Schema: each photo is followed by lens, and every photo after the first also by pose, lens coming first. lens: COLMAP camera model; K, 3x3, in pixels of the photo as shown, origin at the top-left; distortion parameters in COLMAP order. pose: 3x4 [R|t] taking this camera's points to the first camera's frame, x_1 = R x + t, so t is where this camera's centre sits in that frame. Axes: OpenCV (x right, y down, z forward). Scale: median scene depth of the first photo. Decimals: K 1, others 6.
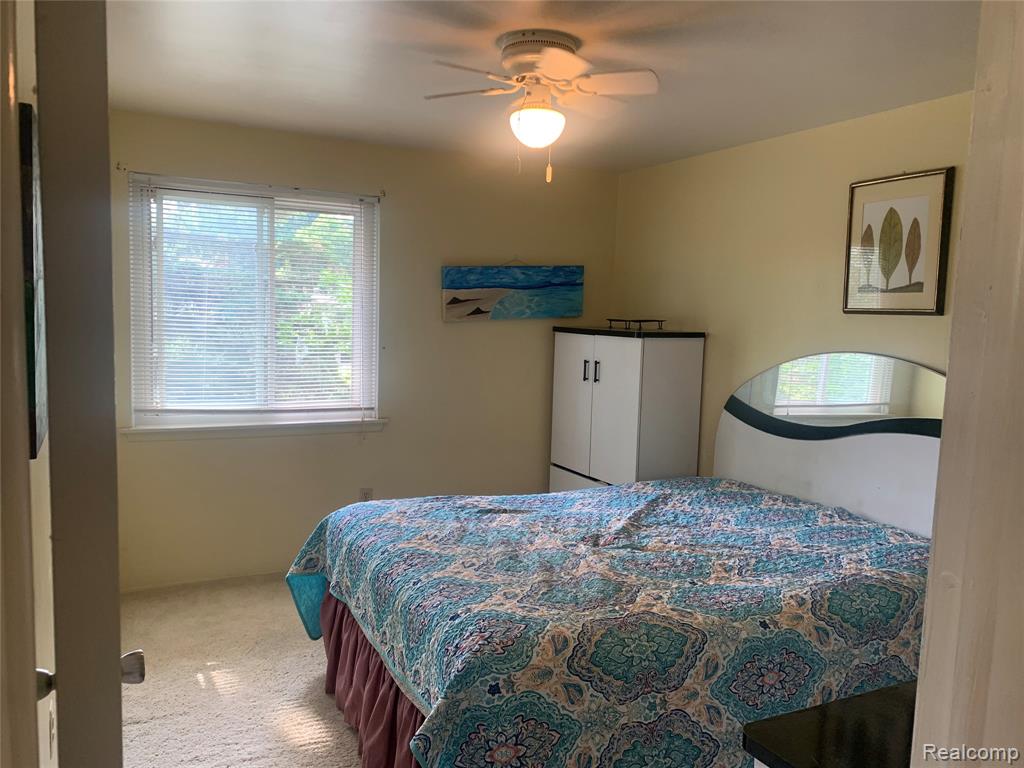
lens RADIAL K [[776.2, 0, 515.2], [0, 776.2, 382.4], [0, 0, 1]] dist [0.039664, -0.053082]
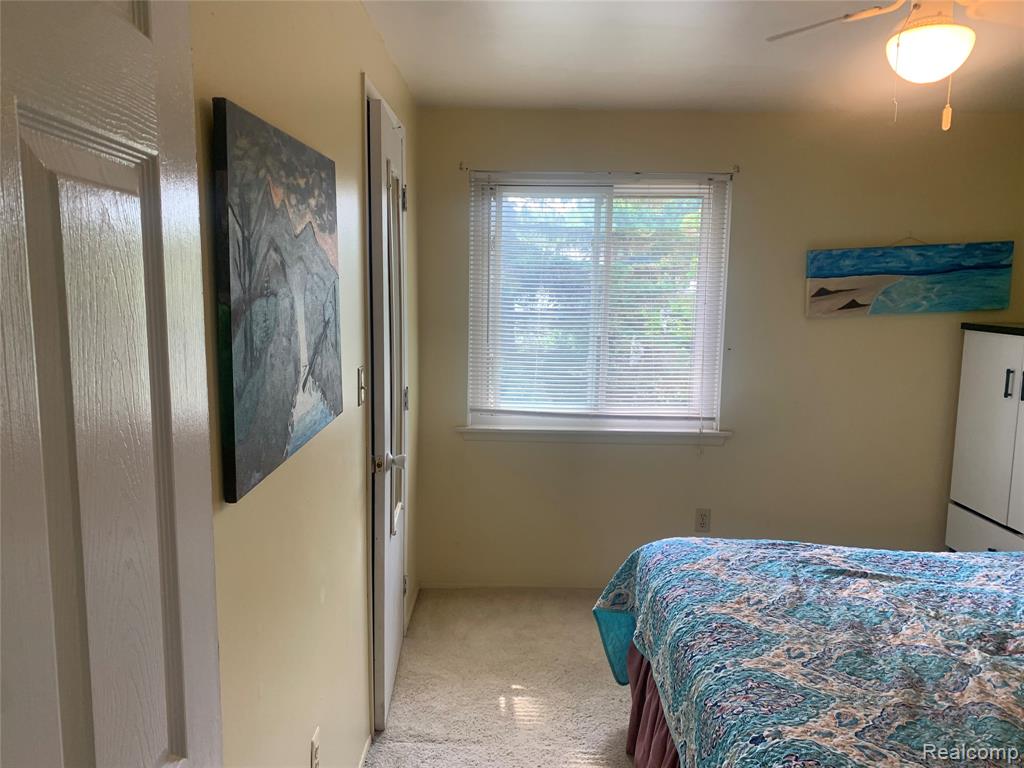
lens RADIAL K [[776.2, 0, 507.6], [0, 776.2, 386.0], [0, 0, 1]] dist [0.039664, -0.053082]
pose [[0.879407, 0.038987, -0.474472, 0.034428], [-0.027149, 0.999126, 0.031777, -0.032839], [0.475297, -0.015064, 0.879697, 0.162800]]
